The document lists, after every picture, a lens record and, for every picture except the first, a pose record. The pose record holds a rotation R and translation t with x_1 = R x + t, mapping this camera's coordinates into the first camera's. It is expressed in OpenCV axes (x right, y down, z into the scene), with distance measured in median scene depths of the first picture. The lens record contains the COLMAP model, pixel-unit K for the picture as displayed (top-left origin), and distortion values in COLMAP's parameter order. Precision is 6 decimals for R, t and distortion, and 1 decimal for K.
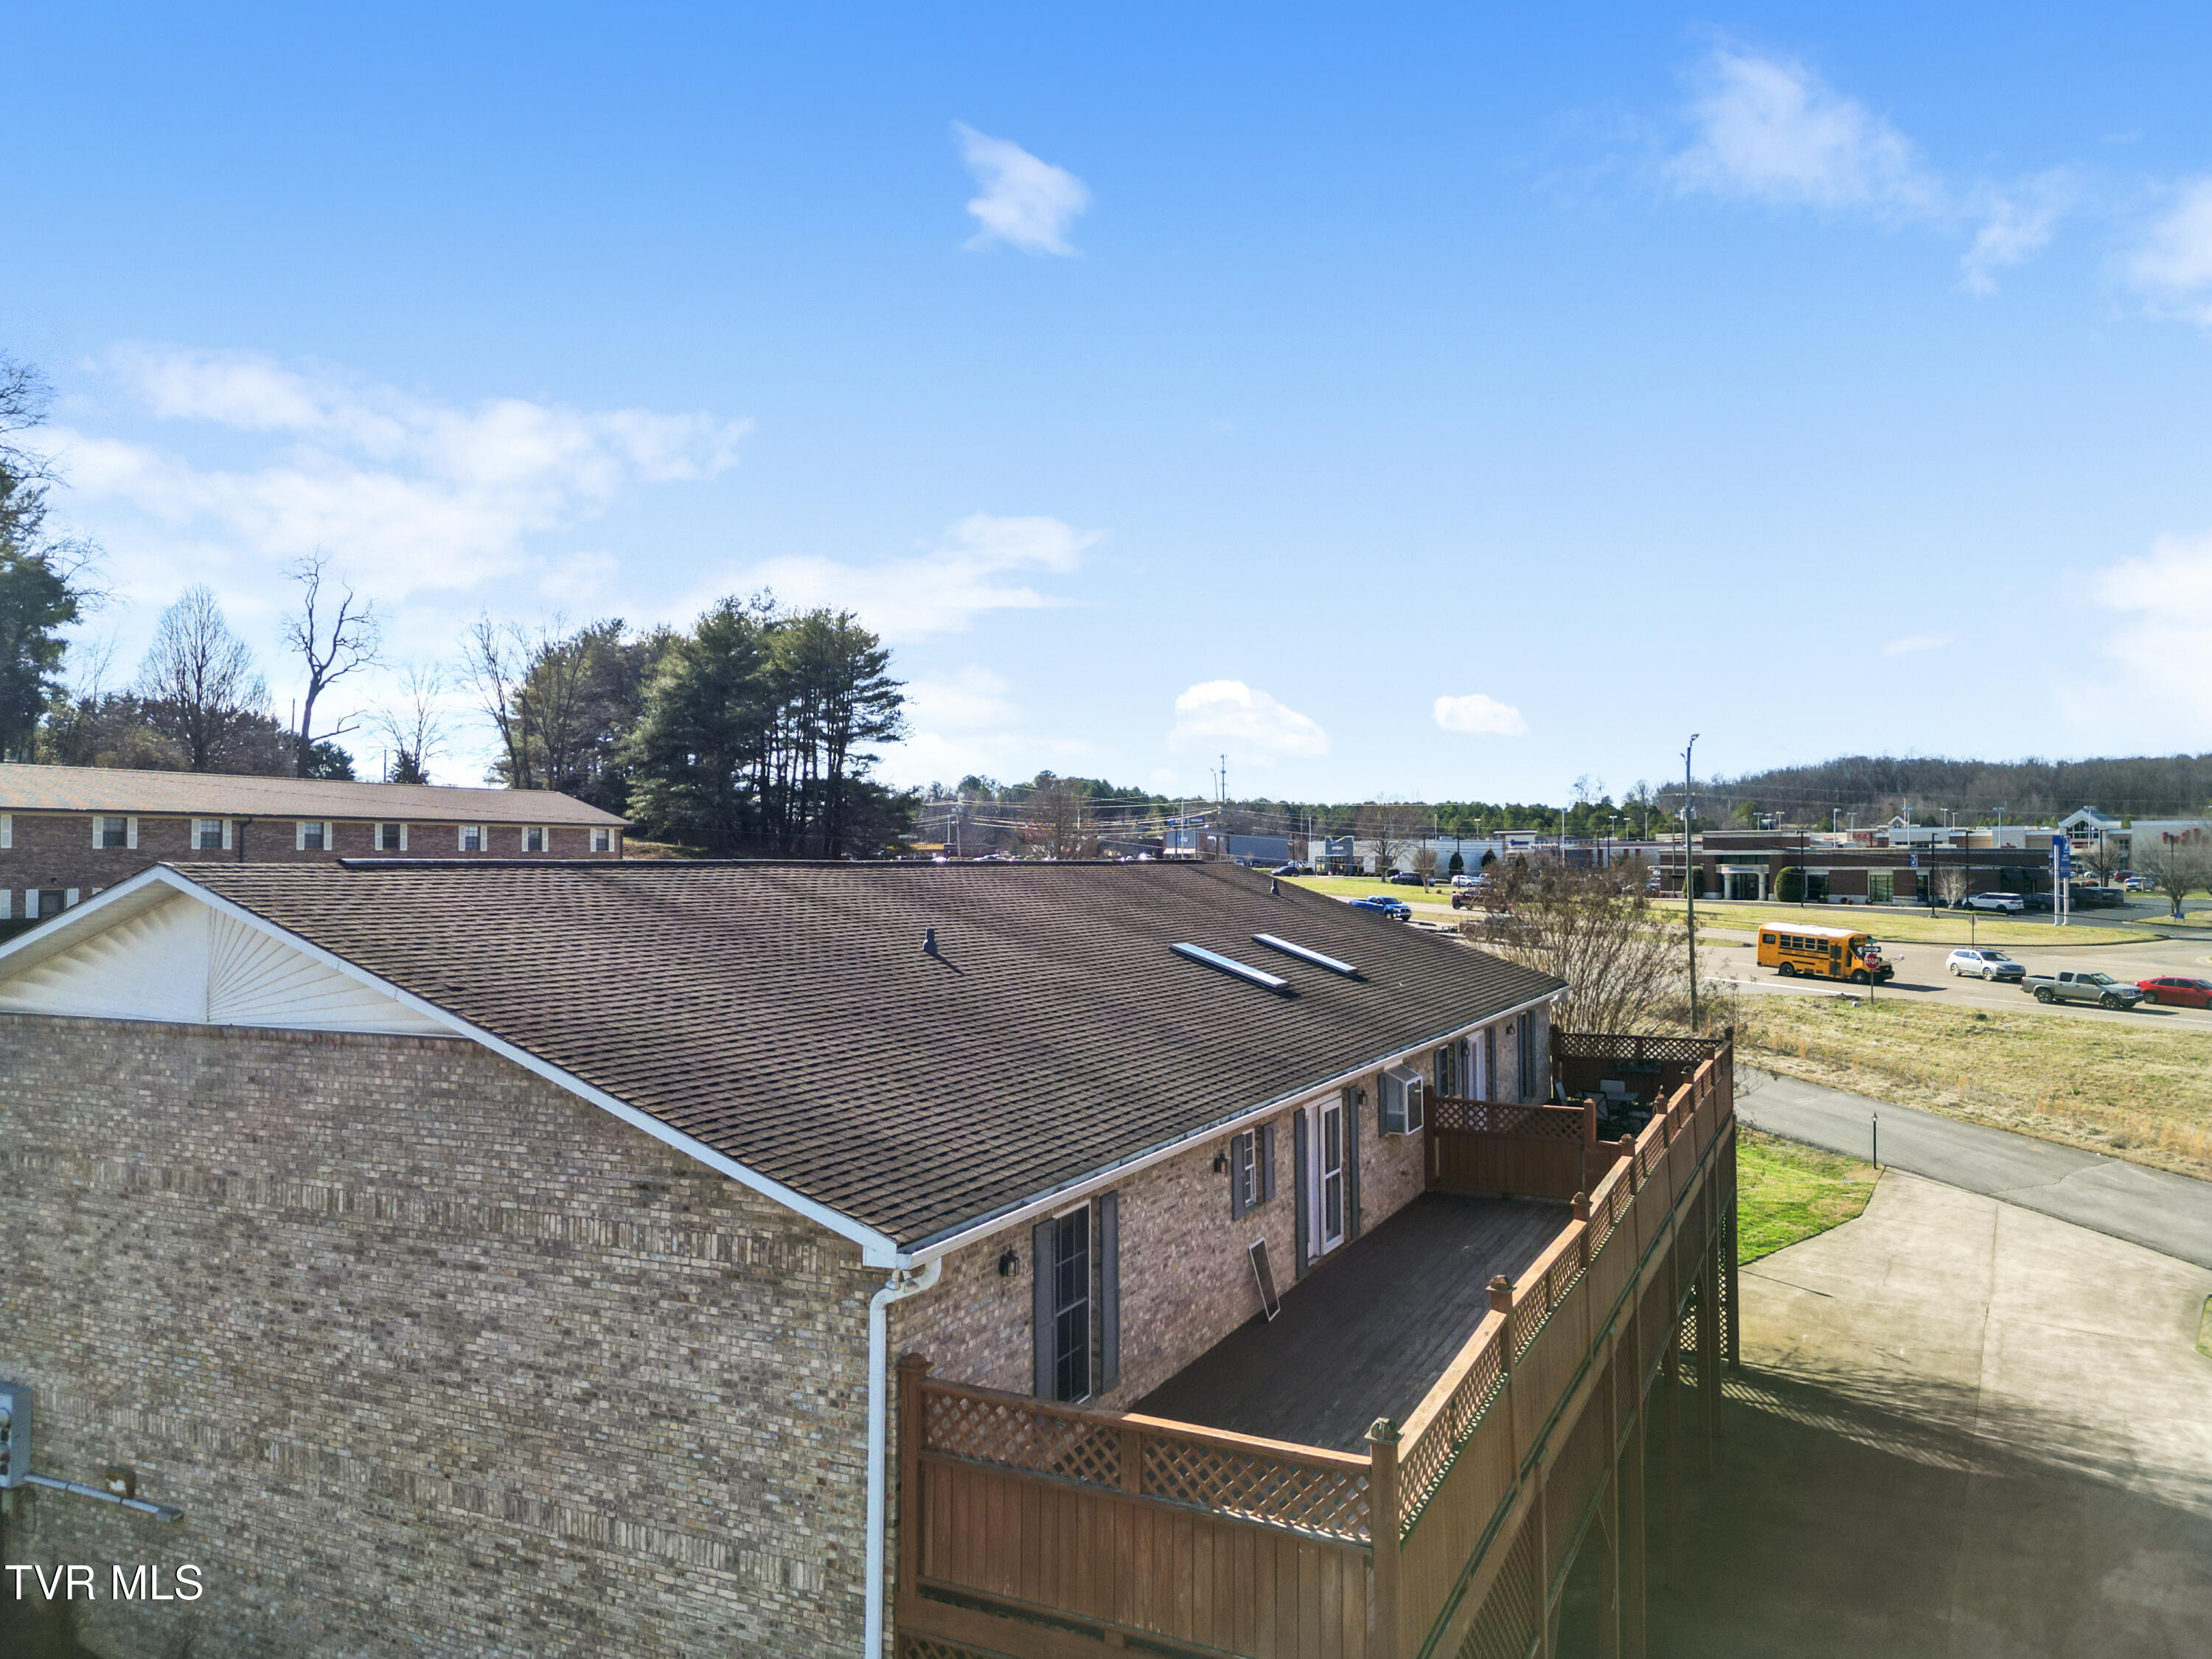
lens RADIAL K [[1583.2, 0, 1106.2], [0, 1583.2, 867.2], [0, 0, 1]] dist [0.069938, -0.073032]
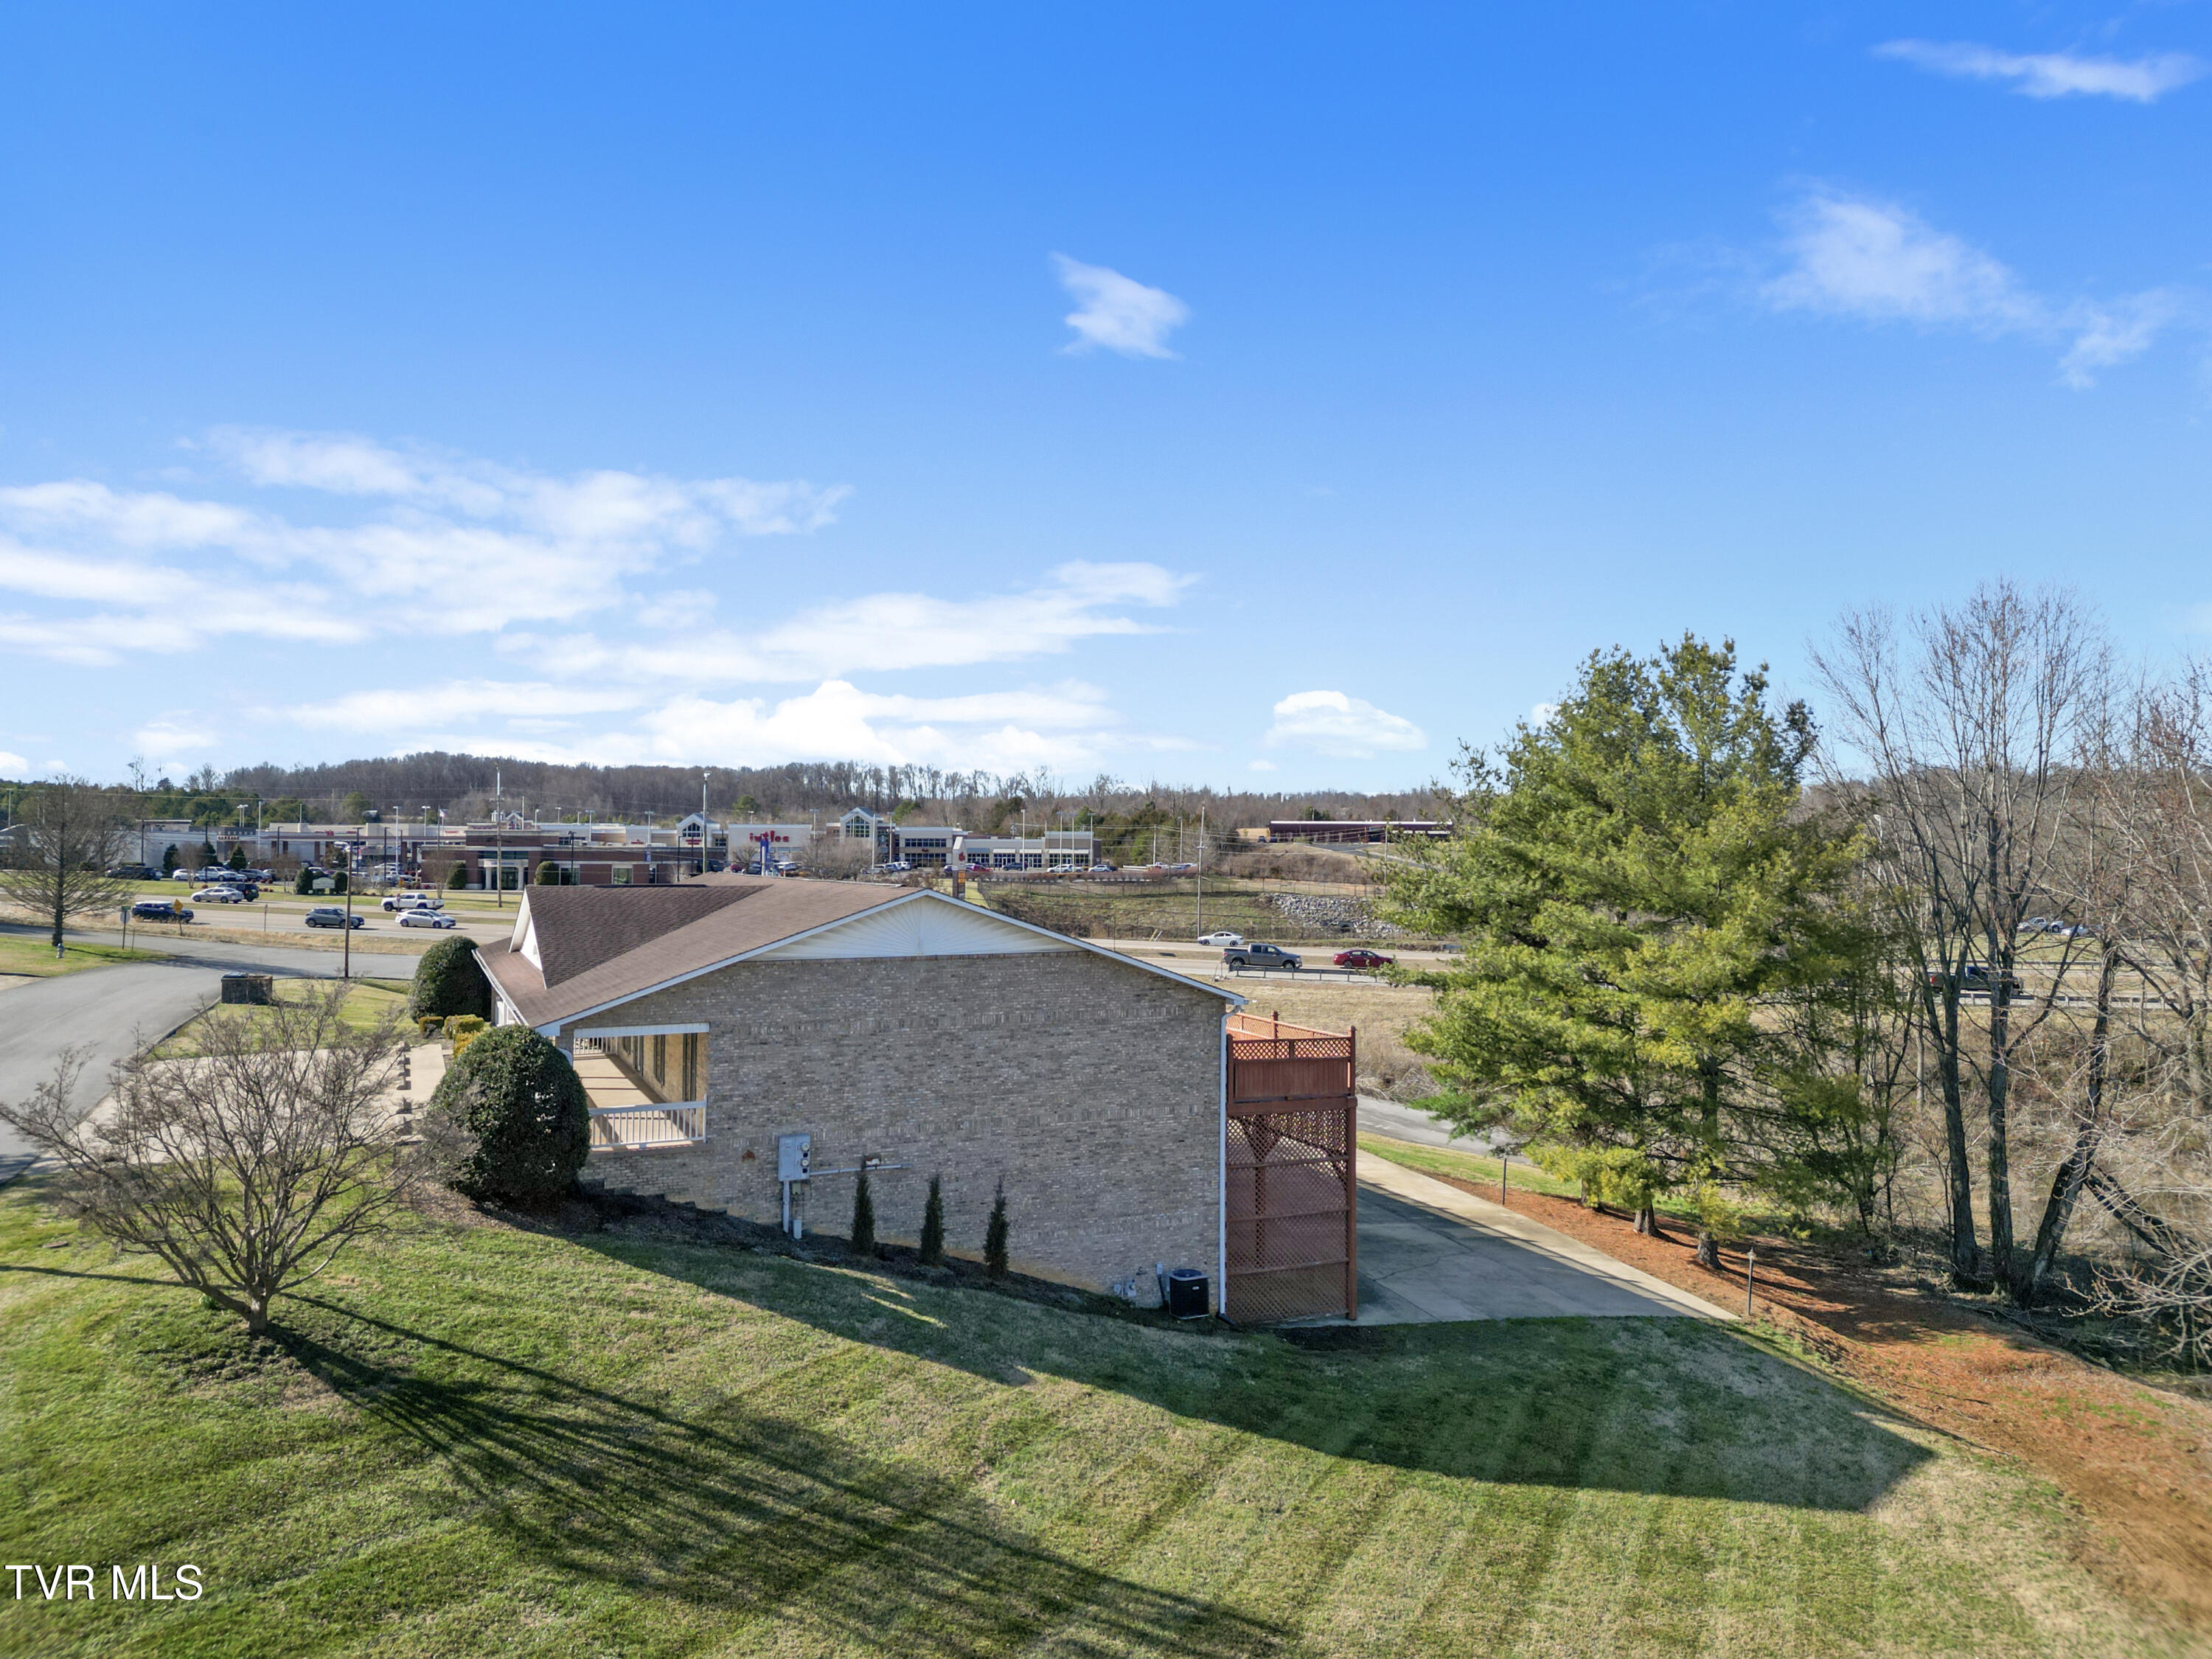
lens RADIAL K [[1583.2, 0, 1106.2], [0, 1583.2, 867.2], [0, 0, 1]] dist [0.069938, -0.073032]
pose [[0.634951, -0.004304, 0.772540, -2.148723], [-0.001911, 0.999973, 0.007142, -0.049813], [-0.772550, -0.006011, 0.634926, -0.683290]]
